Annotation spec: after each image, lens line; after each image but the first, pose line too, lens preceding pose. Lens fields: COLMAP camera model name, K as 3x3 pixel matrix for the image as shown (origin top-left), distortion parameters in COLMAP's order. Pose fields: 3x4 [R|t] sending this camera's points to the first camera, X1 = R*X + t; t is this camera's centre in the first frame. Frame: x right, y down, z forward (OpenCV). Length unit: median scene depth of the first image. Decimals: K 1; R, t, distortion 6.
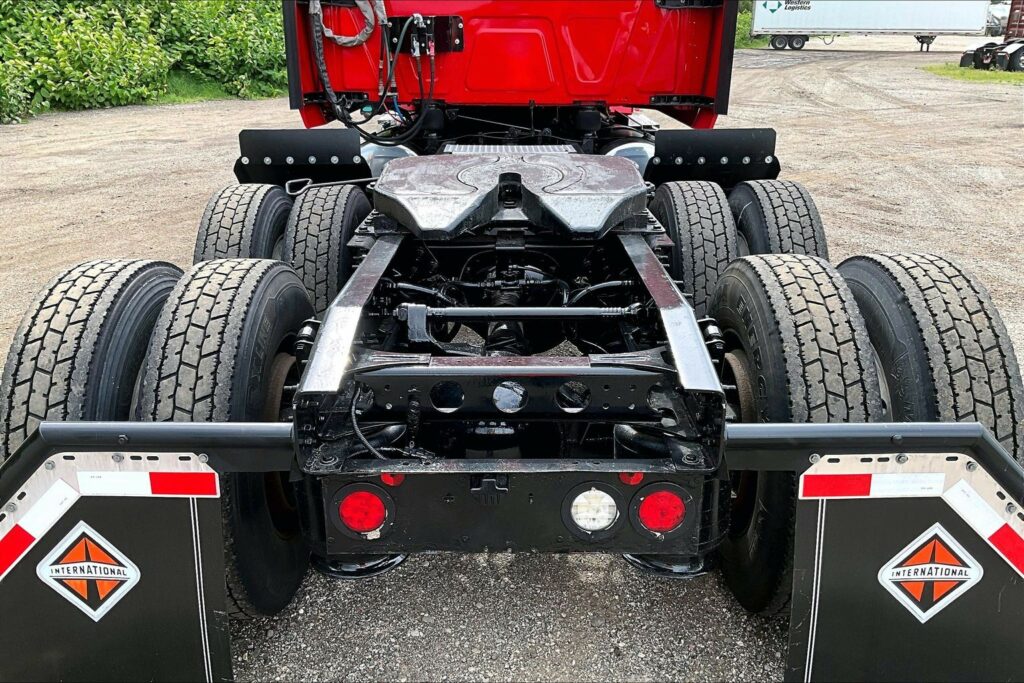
lens RADIAL K [[851.8, 0, 511.7], [0, 851.8, 346.7], [0, 0, 1]] dist [0.086865, -0.167380]
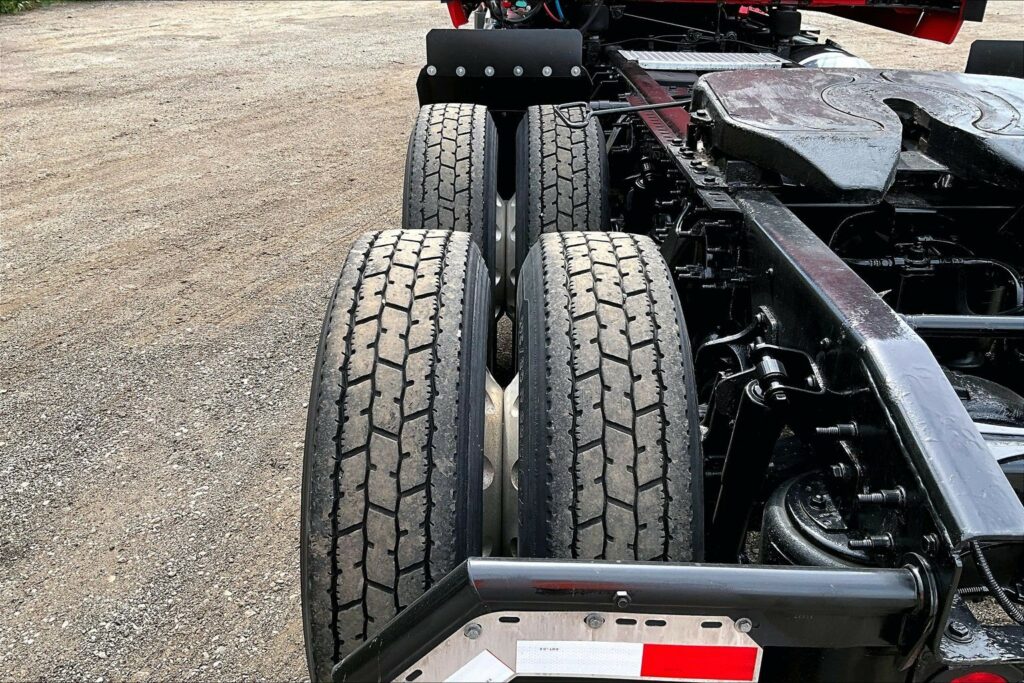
lens RADIAL K [[851.8, 0, 514.3], [0, 851.8, 344.0], [0, 0, 1]] dist [0.086865, -0.167380]
pose [[0.999777, 0.016859, 0.012723, -0.365750], [-0.018061, 0.994712, 0.101104, -0.078382], [-0.010951, -0.101311, 0.994794, 0.315115]]
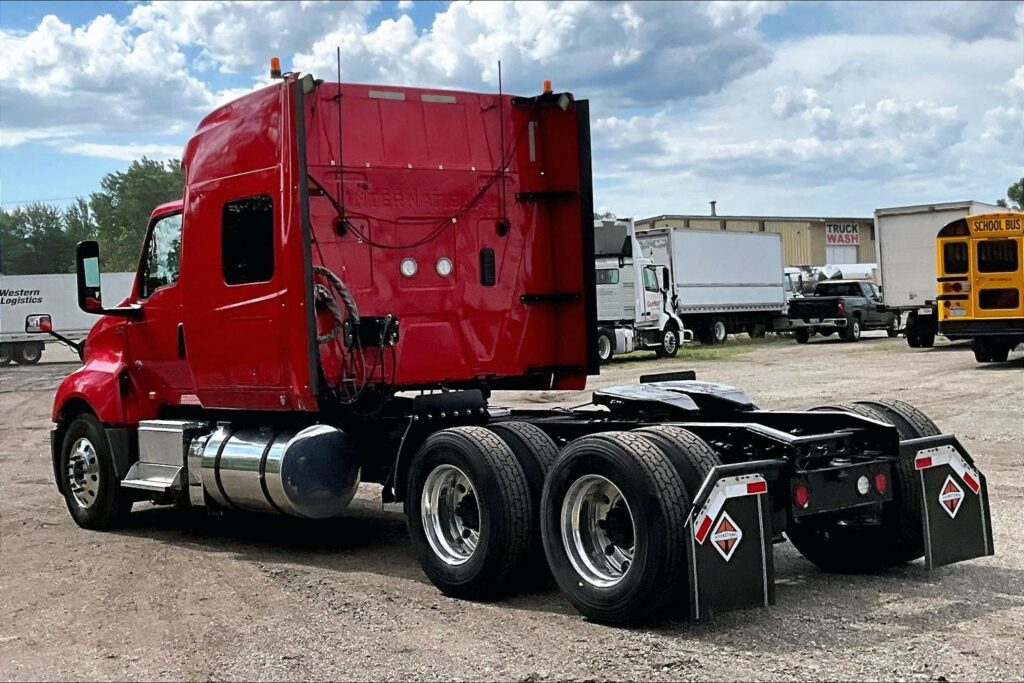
lens RADIAL K [[1604.4, 0, 552.4], [0, 1604.4, 324.2], [0, 0, 1]] dist [0.131868, 0.000000]
pose [[0.768428, -0.043757, 0.638439, -2.650107], [0.265178, 0.929746, -0.255447, 0.527501], [-0.582408, 0.365592, 0.726046, -1.535526]]
